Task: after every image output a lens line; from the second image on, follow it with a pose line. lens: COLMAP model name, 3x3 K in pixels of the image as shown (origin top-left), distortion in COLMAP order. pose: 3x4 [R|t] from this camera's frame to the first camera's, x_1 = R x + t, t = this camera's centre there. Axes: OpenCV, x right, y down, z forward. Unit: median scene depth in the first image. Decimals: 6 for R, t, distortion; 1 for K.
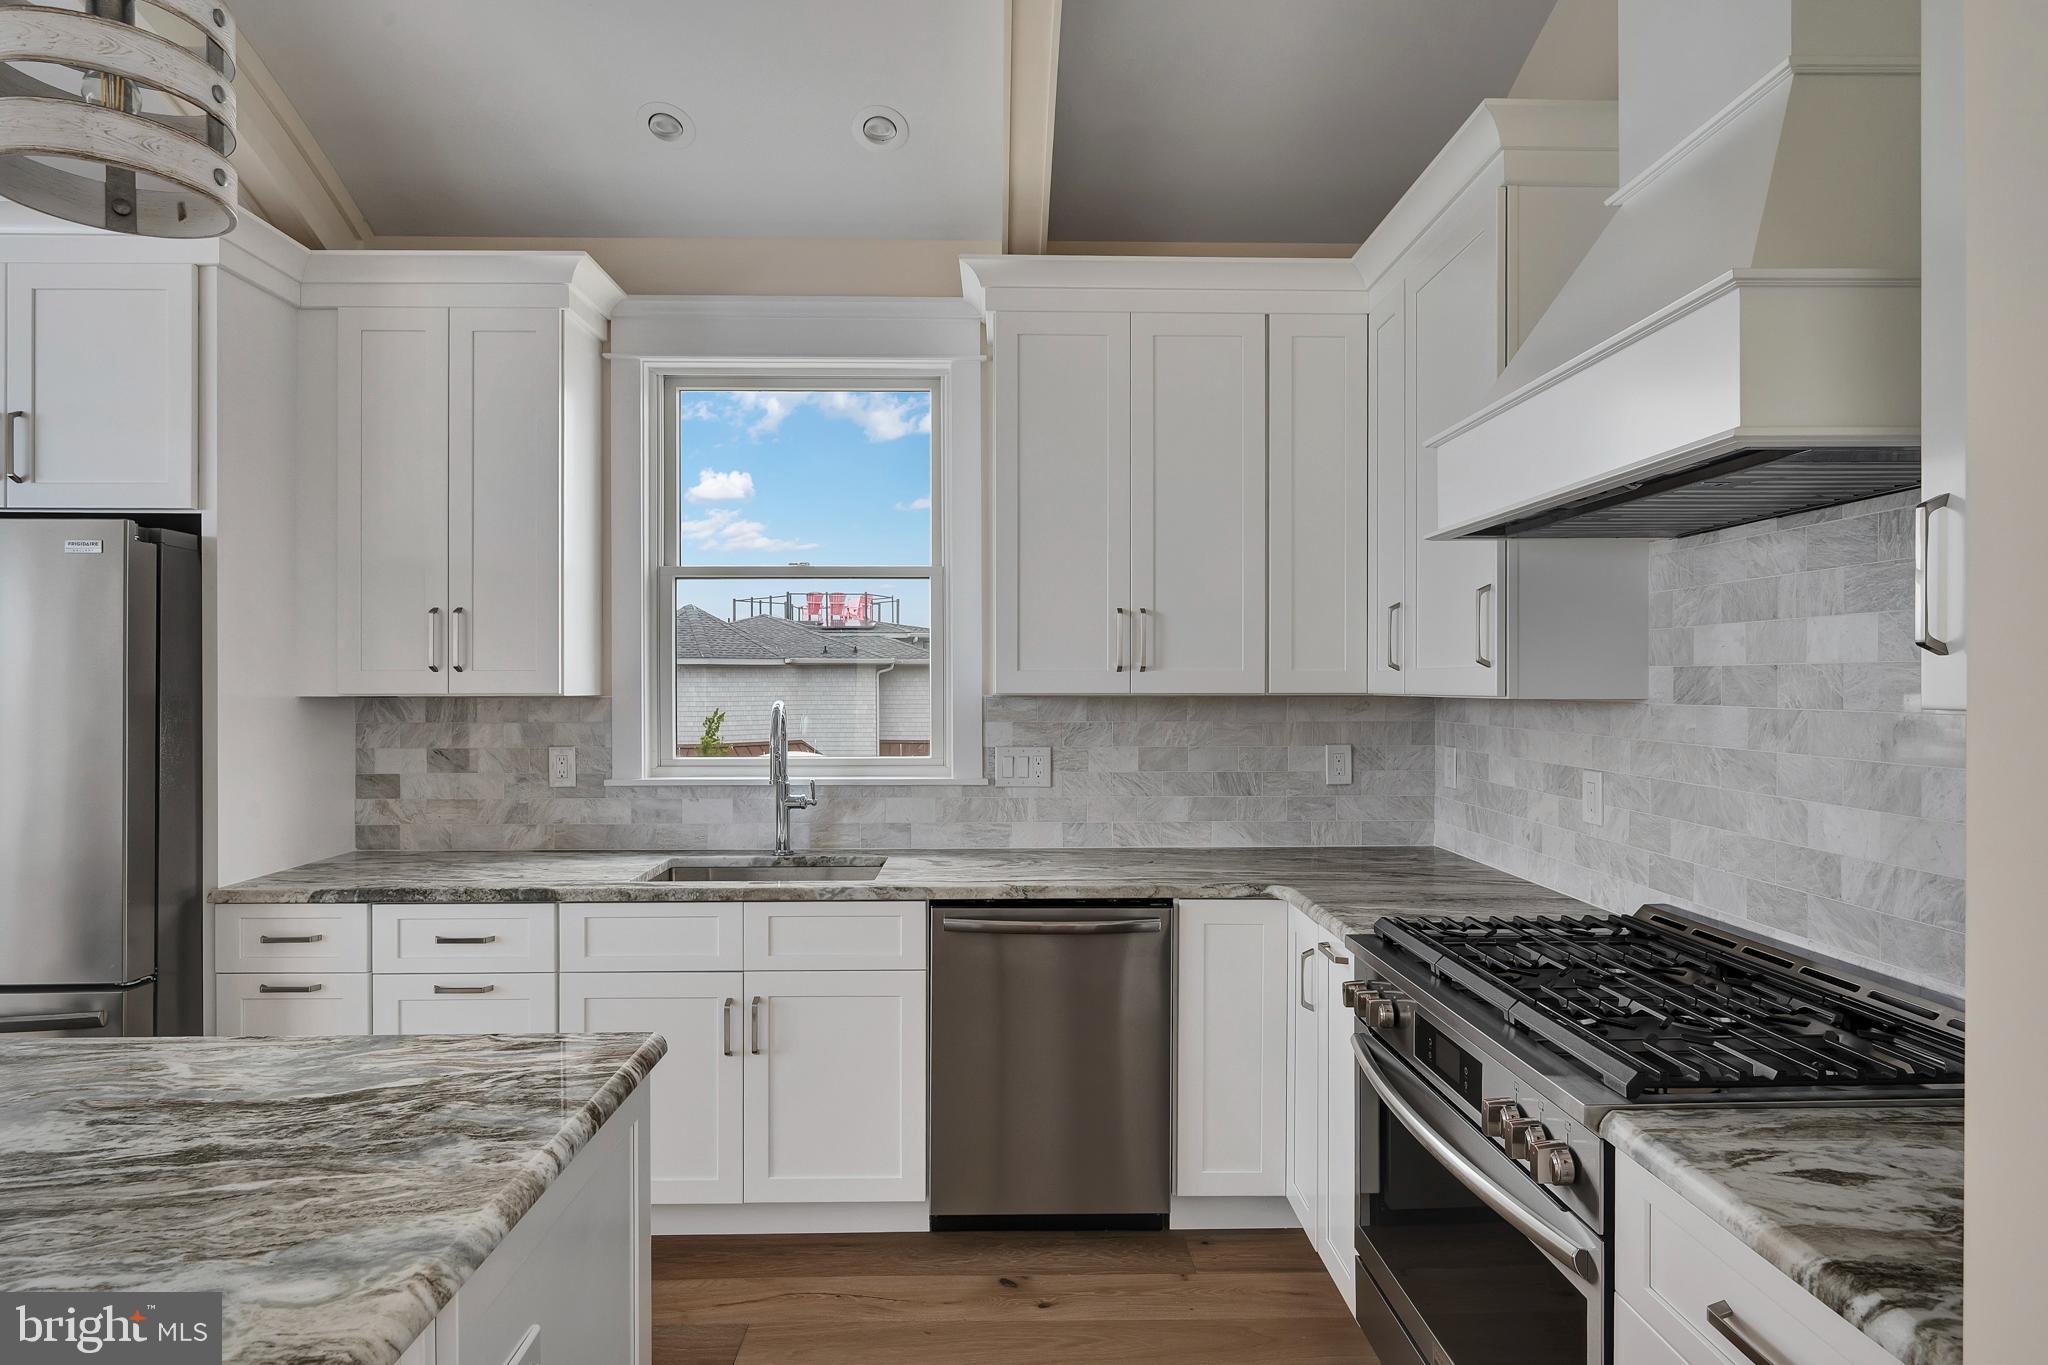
lens RADIAL K [[1130.1, 0, 1027.0], [0, 1130.1, 685.8], [0, 0, 1]] dist [-0.001879, 0.000552]
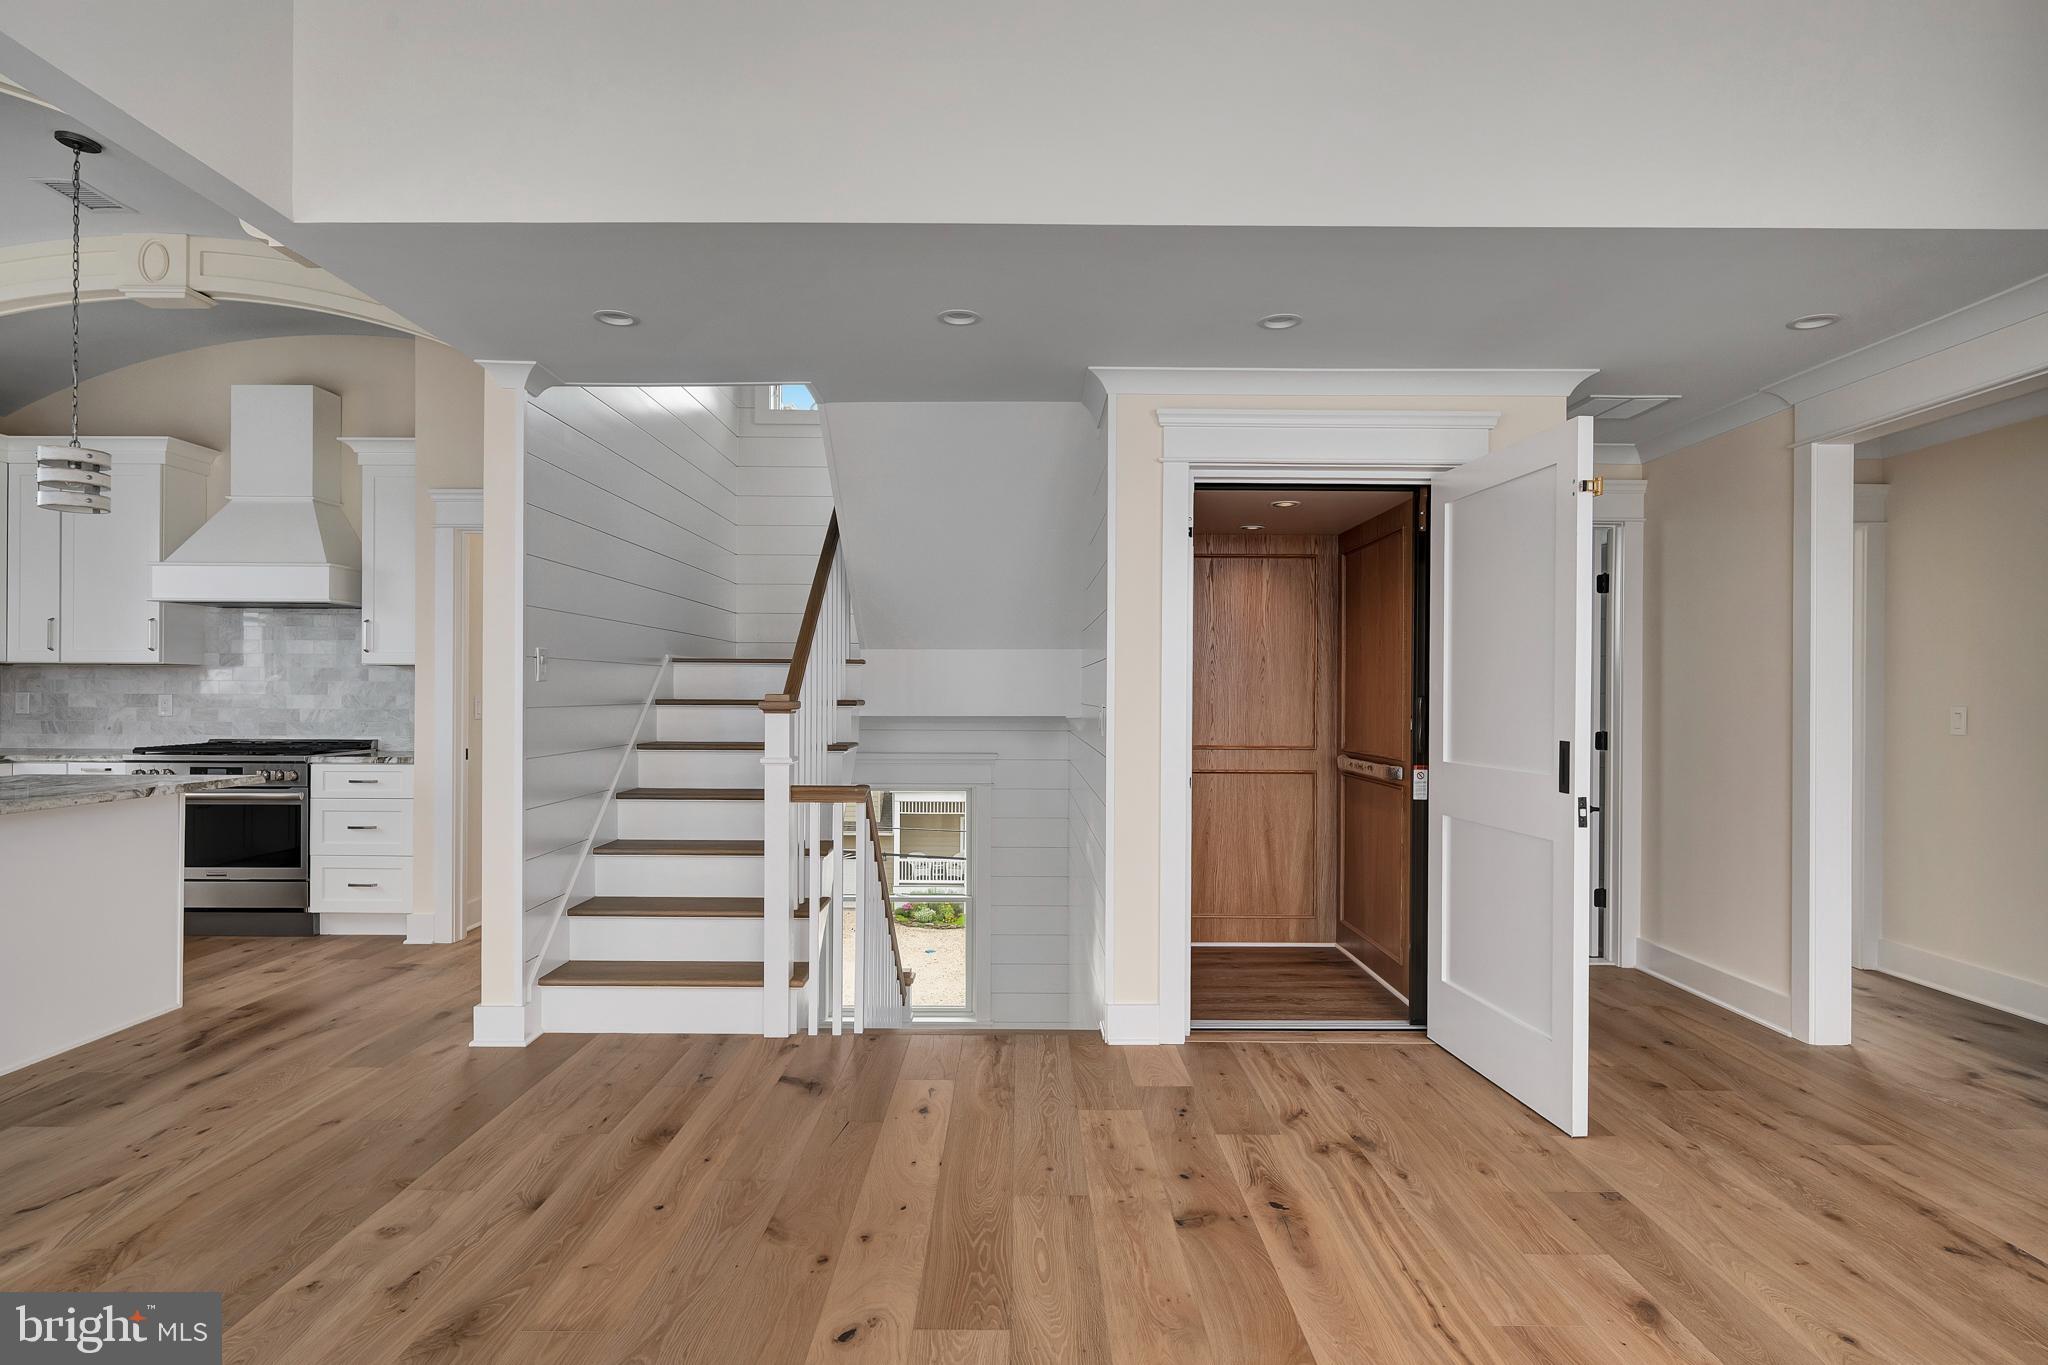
lens RADIAL K [[1109.5, 0, 1015.9], [0, 1109.5, 686.1], [0, 0, 1]] dist [0.001899, -0.000378]
pose [[0.031485, 0.004288, 0.999495, -1.610329], [-0.002777, 0.999987, -0.004203, 0.053600], [-0.999500, -0.002643, 0.031497, -0.806283]]
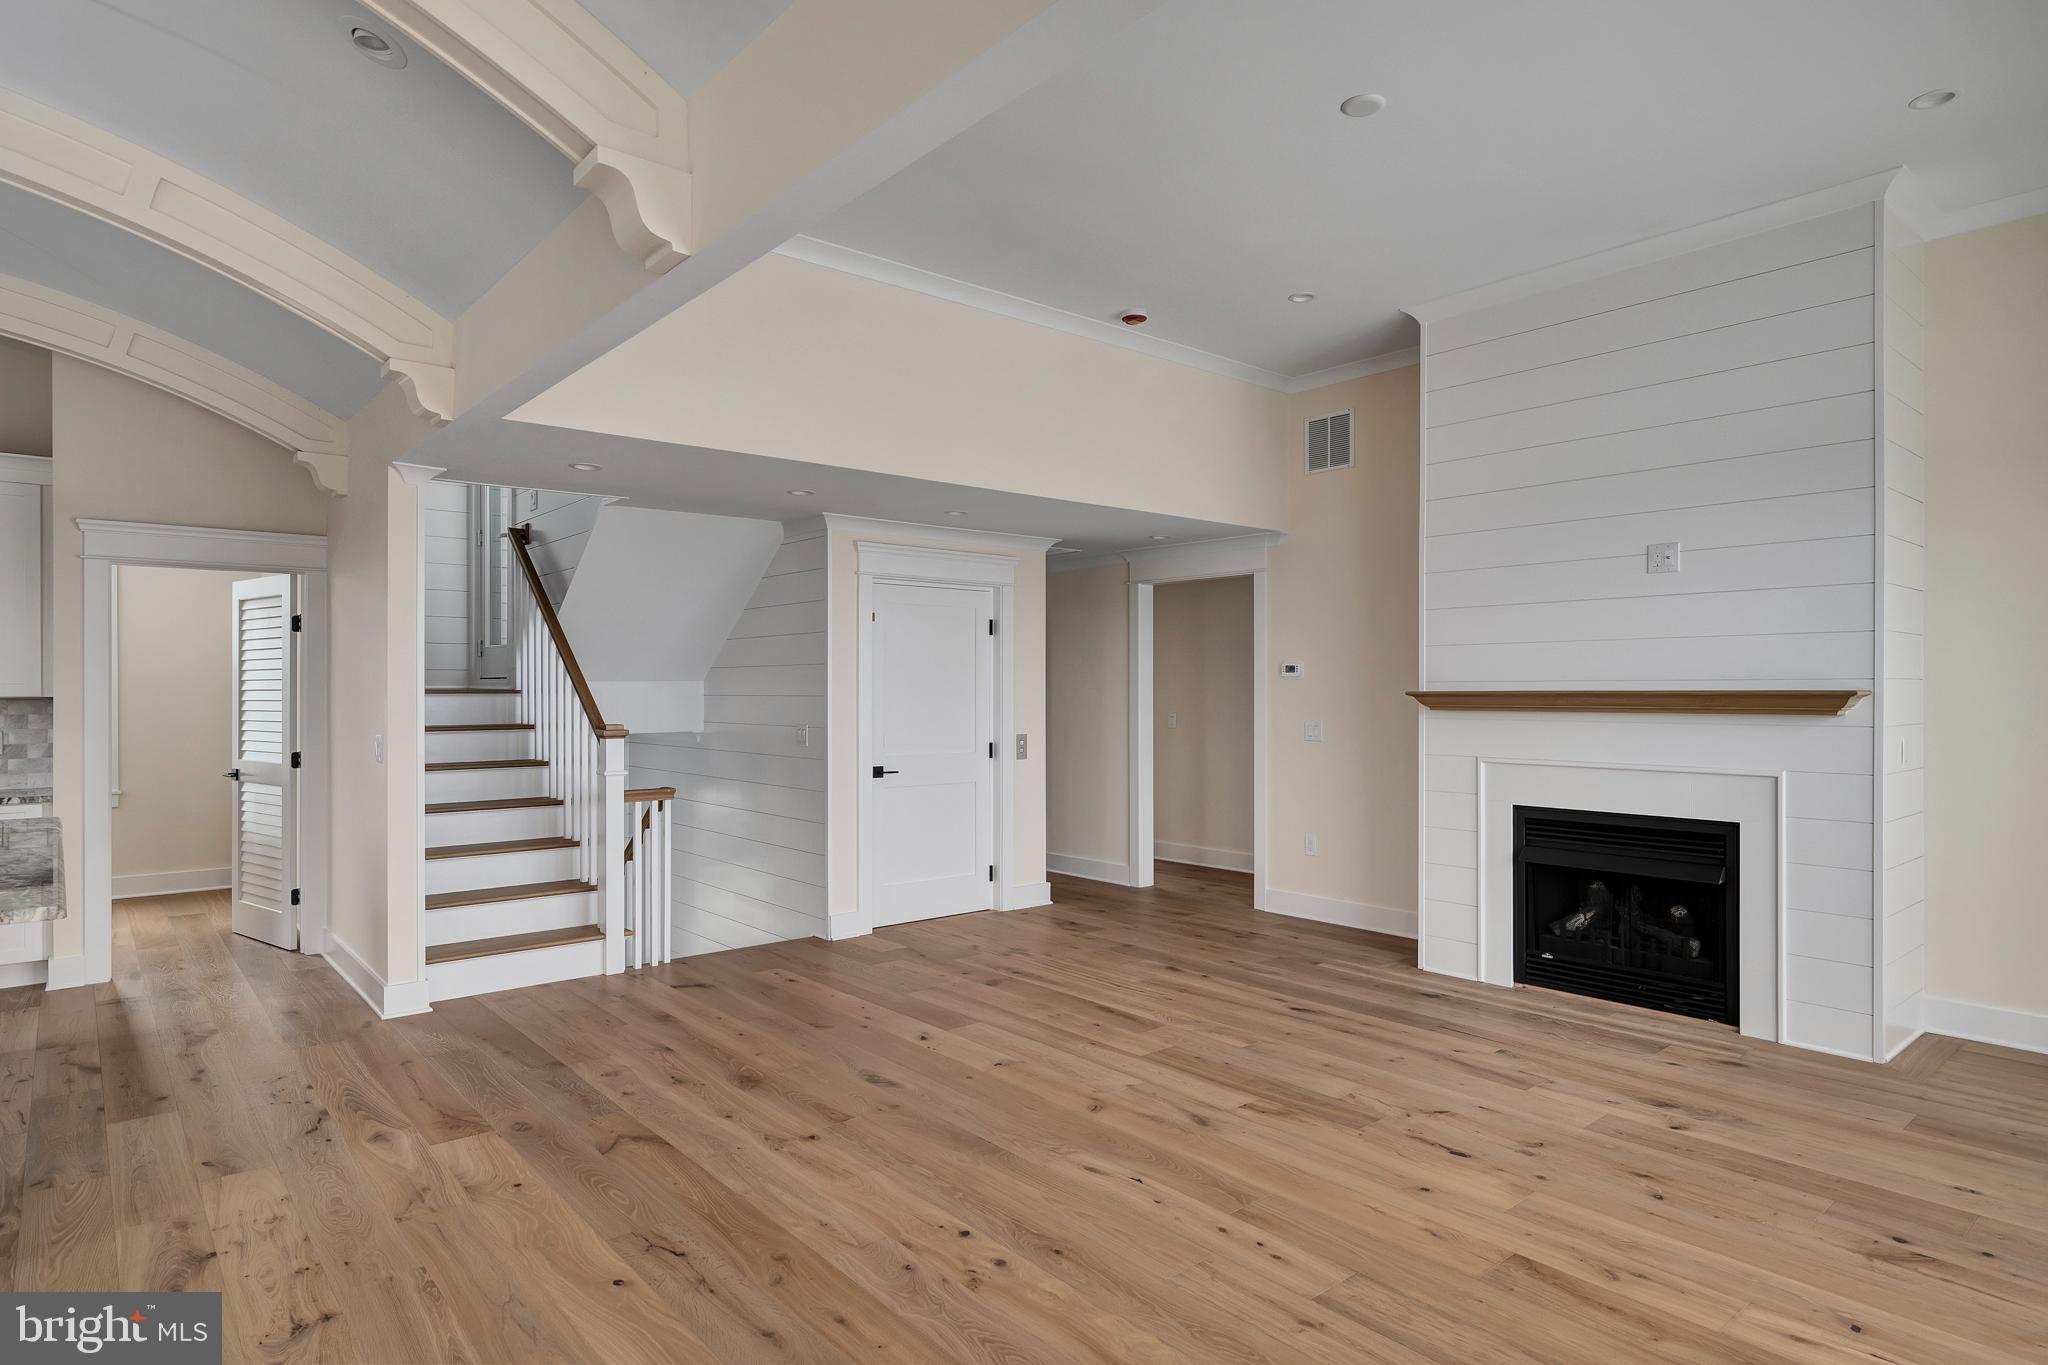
lens RADIAL K [[1130.1, 0, 1027.0], [0, 1130.1, 685.8], [0, 0, 1]] dist [-0.001879, 0.000552]
pose [[-0.627878, 0.002961, 0.778306, -2.171470], [0.003401, 0.999994, -0.001061, -0.001273], [-0.778304, 0.001980, -0.627884, 0.179465]]
